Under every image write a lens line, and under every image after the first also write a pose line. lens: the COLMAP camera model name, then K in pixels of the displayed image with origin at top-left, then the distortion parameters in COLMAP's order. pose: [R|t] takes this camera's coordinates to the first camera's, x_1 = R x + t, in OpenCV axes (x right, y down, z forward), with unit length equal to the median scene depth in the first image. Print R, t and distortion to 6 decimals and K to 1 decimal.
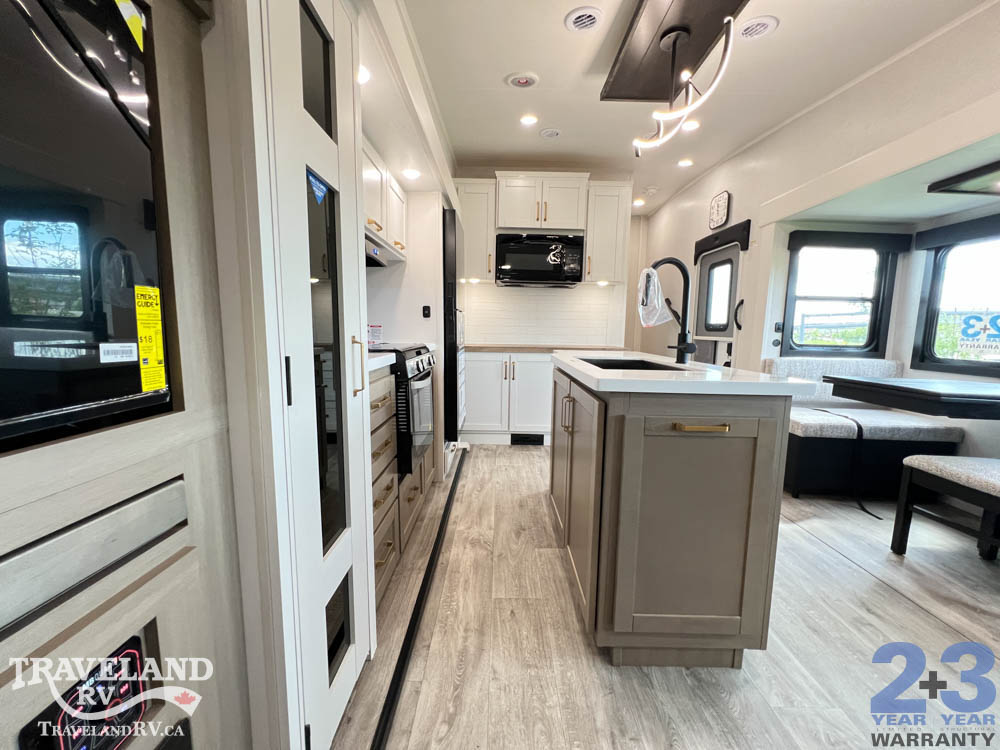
lens RADIAL K [[398.6, 0, 498.2], [0, 398.6, 374.0], [0, 0, 1]] dist [-0.000588, 0.000326]
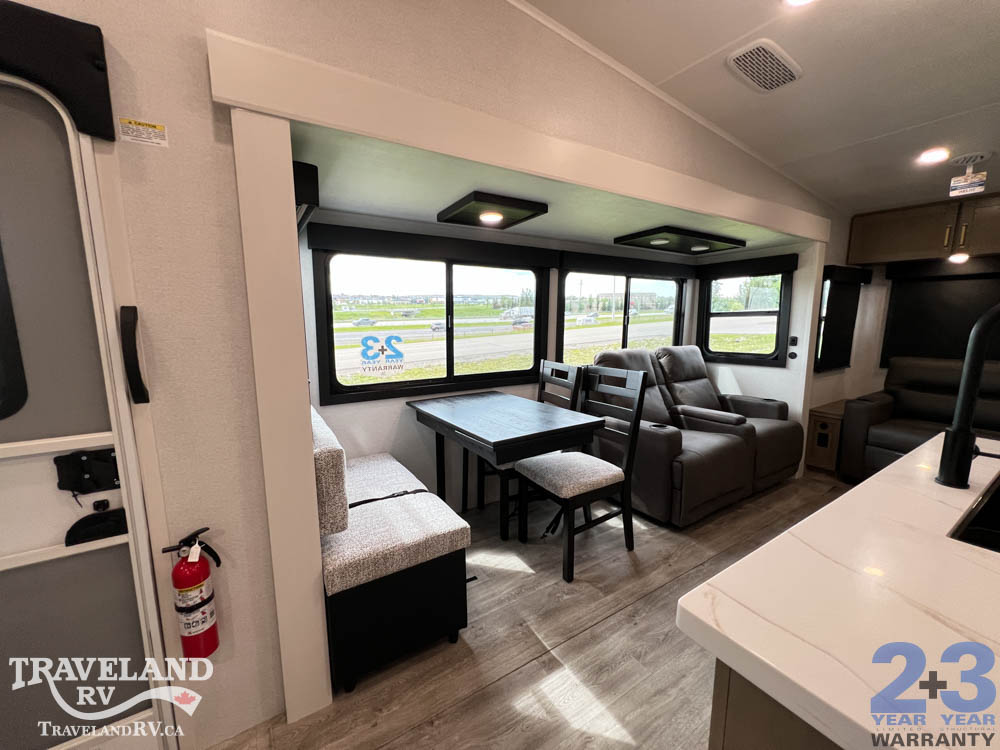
lens RADIAL K [[398.6, 0, 498.4], [0, 398.6, 373.5], [0, 0, 1]] dist [-0.000588, 0.000326]
pose [[-0.539908, -0.141933, 0.829671, 0.298719], [0.086188, 0.971178, 0.222227, -0.278778], [-0.837300, 0.191490, -0.512114, 1.429188]]
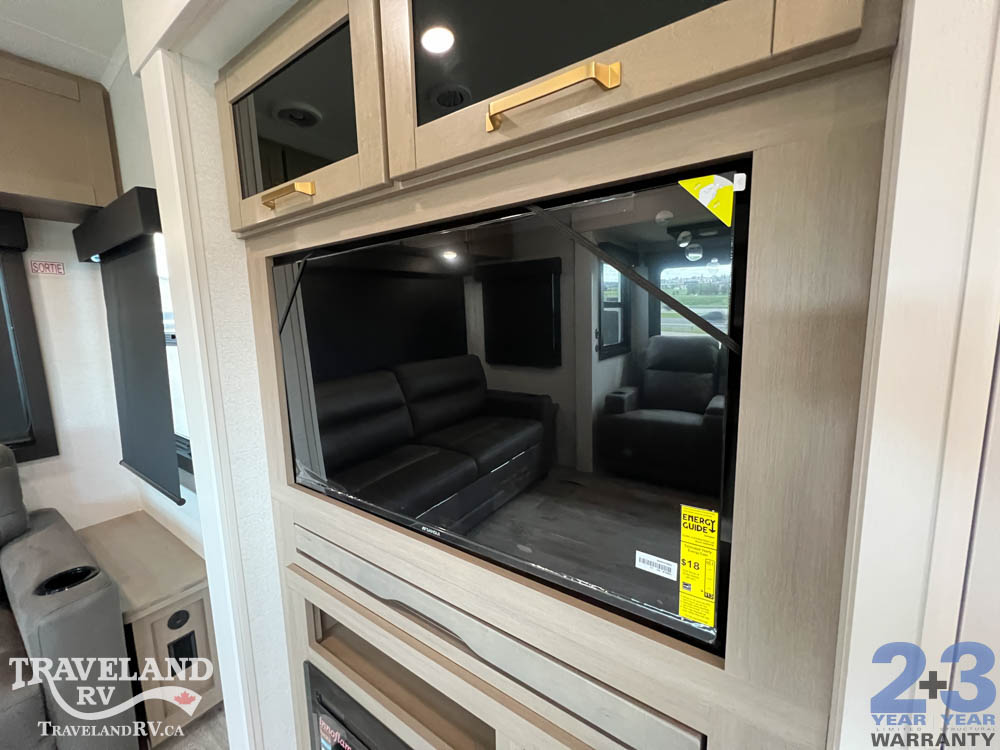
lens RADIAL K [[398.6, 0, 500.3], [0, 398.6, 373.2], [0, 0, 1]] dist [-0.000588, 0.000326]
pose [[-0.565918, 0.107480, -0.817426, 0.001837], [-0.079827, 0.979665, 0.184078, -0.157136], [0.820588, 0.169426, -0.545830, 0.270864]]
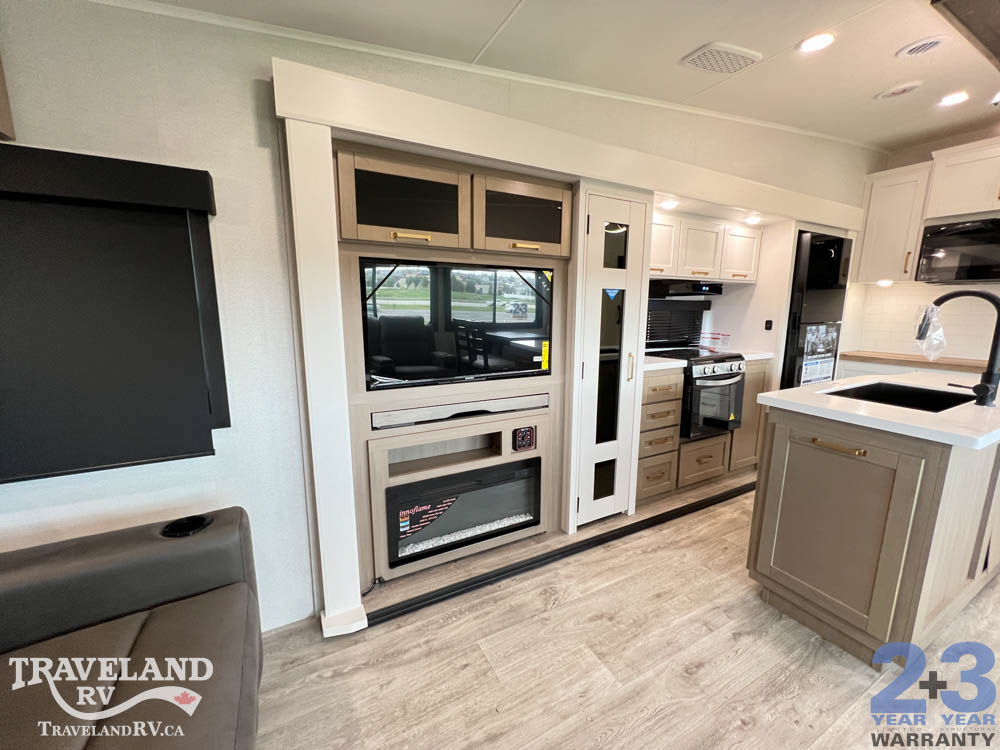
lens RADIAL K [[398.6, 0, 499.0], [0, 398.6, 373.6], [0, 0, 1]] dist [-0.000588, 0.000326]
pose [[0.475879, 0.135133, -0.869068, 0.578559], [-0.098156, 0.990113, 0.100206, -0.065053], [0.874017, 0.037618, 0.484438, -0.314240]]
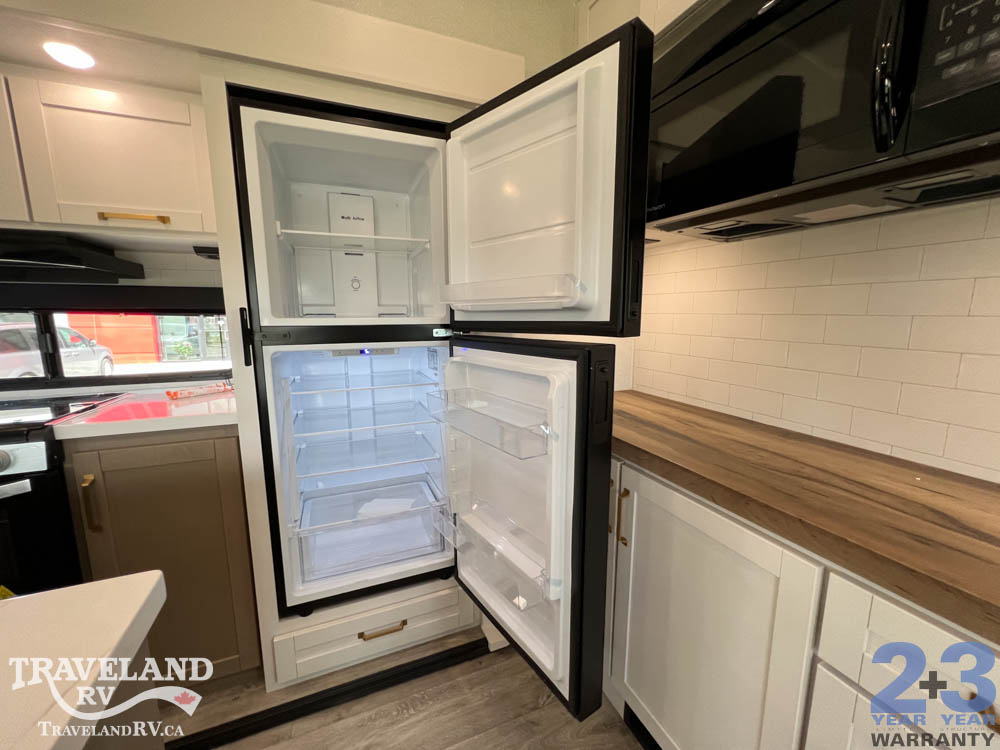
lens RADIAL K [[398.6, 0, 498.5], [0, 398.6, 374.1], [0, 0, 1]] dist [-0.000588, 0.000326]
pose [[0.384922, 0.127741, -0.914066, 0.452308], [-0.098420, 0.990410, 0.096965, -0.232761], [0.917686, 0.052638, 0.393803, 1.313764]]
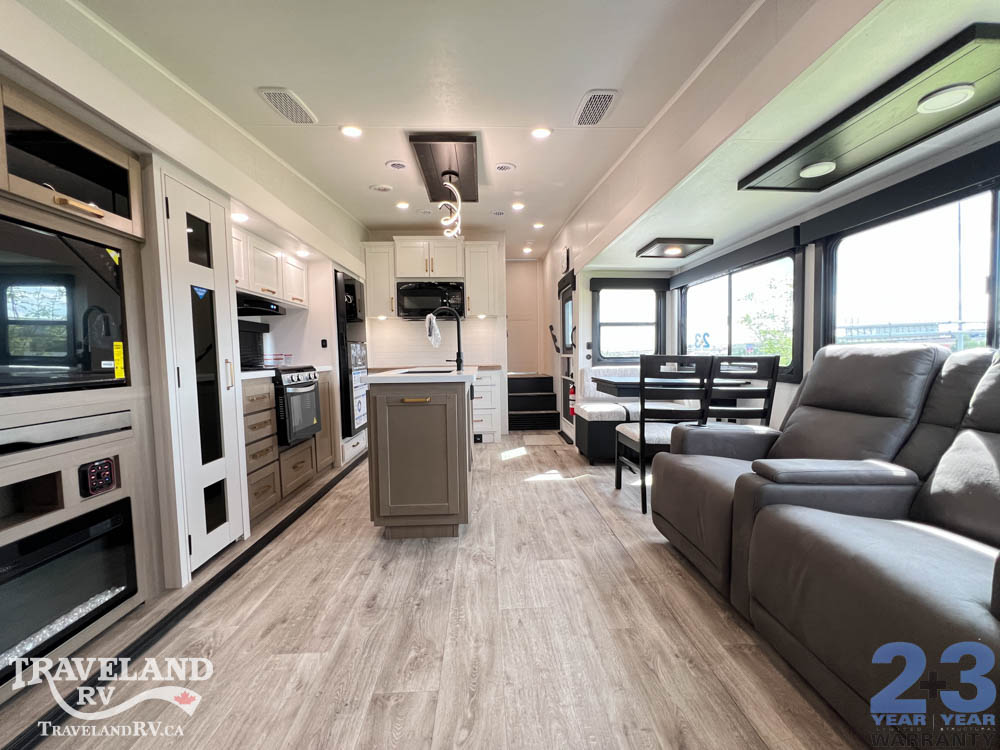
lens RADIAL K [[398.6, 0, 498.1], [0, 398.6, 373.8], [0, 0, 1]] dist [-0.000588, 0.000326]
pose [[0.998515, -0.037937, 0.039099, 0.449135], [0.040419, 0.997081, -0.064776, 0.079271], [-0.036527, 0.066260, 0.997134, -0.504702]]
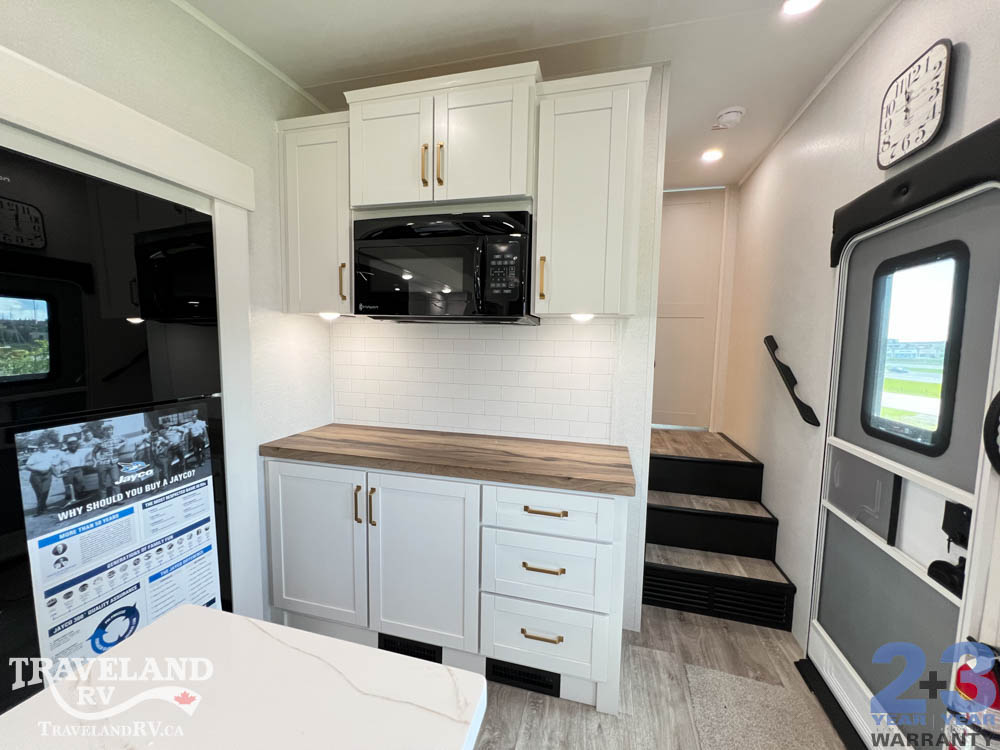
lens RADIAL K [[398.6, 0, 498.2], [0, 398.6, 373.8], [0, 0, 1]] dist [-0.000588, 0.000326]
pose [[0.966846, 0.022094, -0.254404, 0.498318], [-0.031039, 0.999031, -0.031197, -0.259668], [0.253468, 0.038059, 0.966595, 0.970798]]
